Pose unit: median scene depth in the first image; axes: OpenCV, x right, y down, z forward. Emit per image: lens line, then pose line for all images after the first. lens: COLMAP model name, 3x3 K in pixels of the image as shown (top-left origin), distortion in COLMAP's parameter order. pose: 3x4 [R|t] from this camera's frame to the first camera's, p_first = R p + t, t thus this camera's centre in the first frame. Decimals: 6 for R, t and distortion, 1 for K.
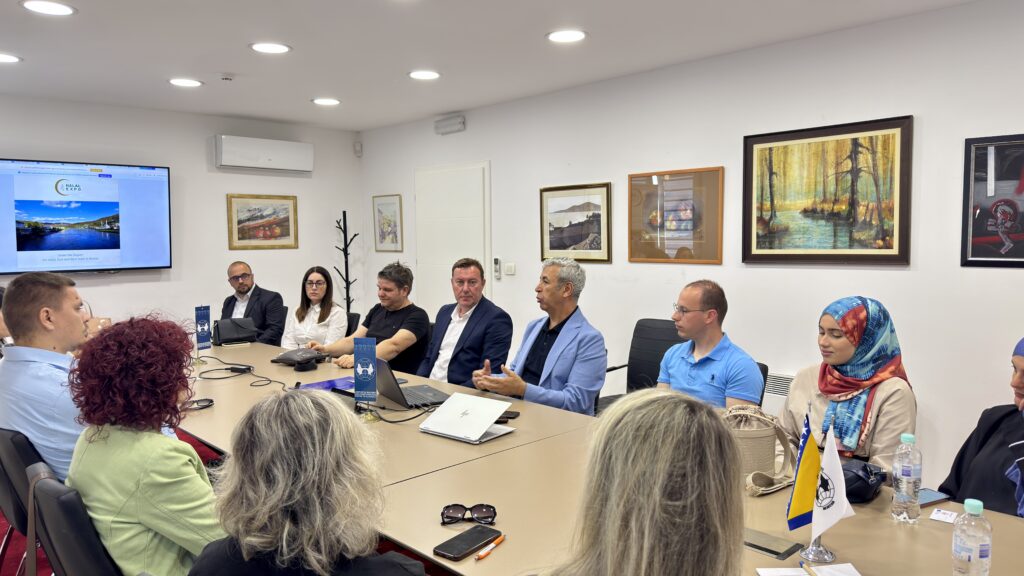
lens RADIAL K [[717.2, 0, 520.3], [0, 717.2, 286.6], [0, 0, 1]] dist [0.013616, -0.002065]
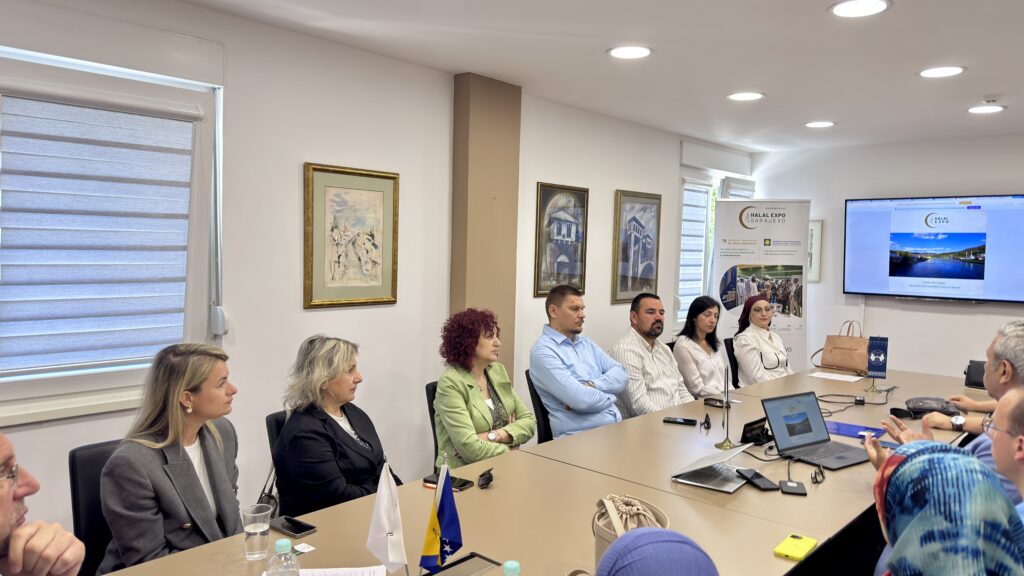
lens RADIAL K [[717.2, 0, 517.8], [0, 717.2, 294.1], [0, 0, 1]] dist [0.013616, -0.002065]
pose [[0.072459, 0.076339, -0.994446, 0.406013], [-0.097868, 0.992799, 0.069081, -0.040591], [0.992558, 0.092318, 0.079409, 0.298151]]
